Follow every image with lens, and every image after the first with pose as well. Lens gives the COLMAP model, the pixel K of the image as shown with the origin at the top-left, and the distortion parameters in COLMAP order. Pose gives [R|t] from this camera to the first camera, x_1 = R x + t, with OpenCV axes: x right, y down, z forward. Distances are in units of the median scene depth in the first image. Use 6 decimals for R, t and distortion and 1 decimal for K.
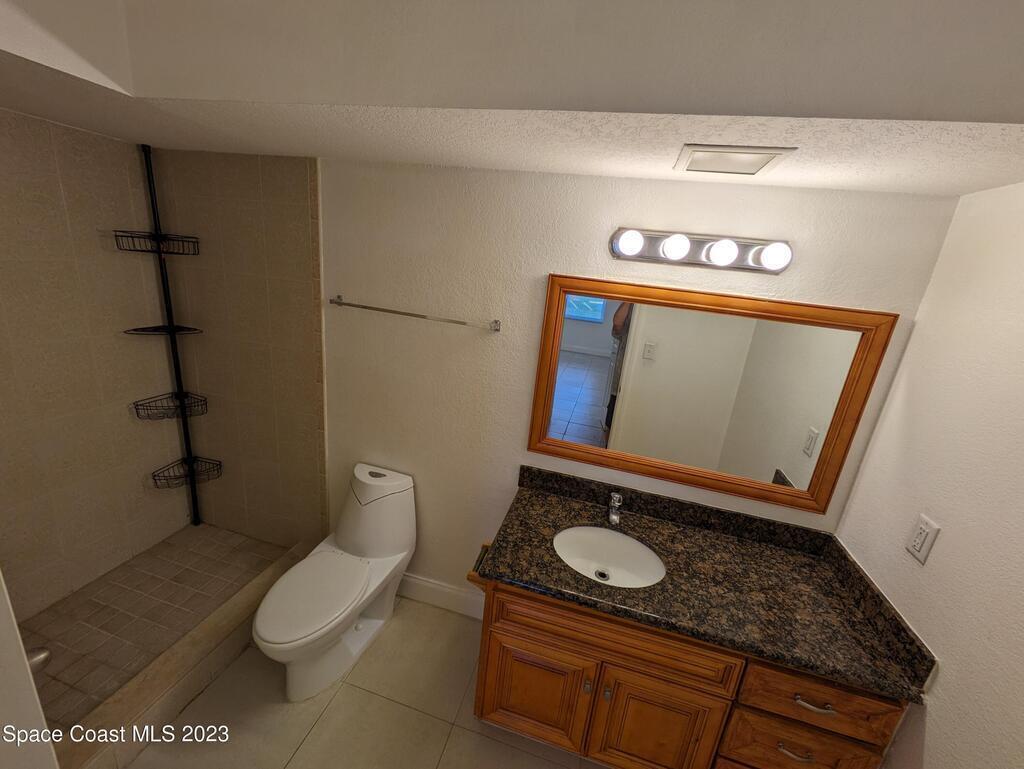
lens RADIAL K [[408.6, 0, 512.0], [0, 408.6, 384.5], [0, 0, 1]] dist [0.000418, 0.000012]
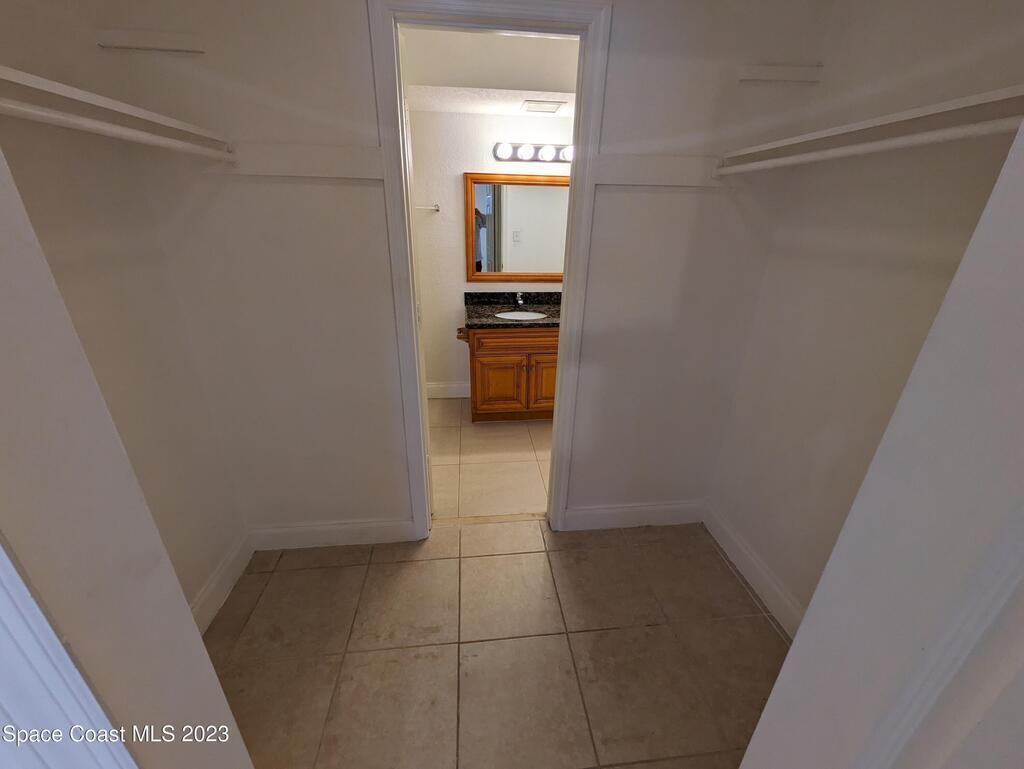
lens RADIAL K [[408.6, 0, 512.0], [0, 408.6, 384.5], [0, 0, 1]] dist [0.000418, 0.000012]
pose [[0.931435, -0.218938, 0.290680, -0.450316], [0.178825, 0.971051, 0.158372, 0.400648], [-0.316939, -0.095532, 0.943622, -0.884527]]
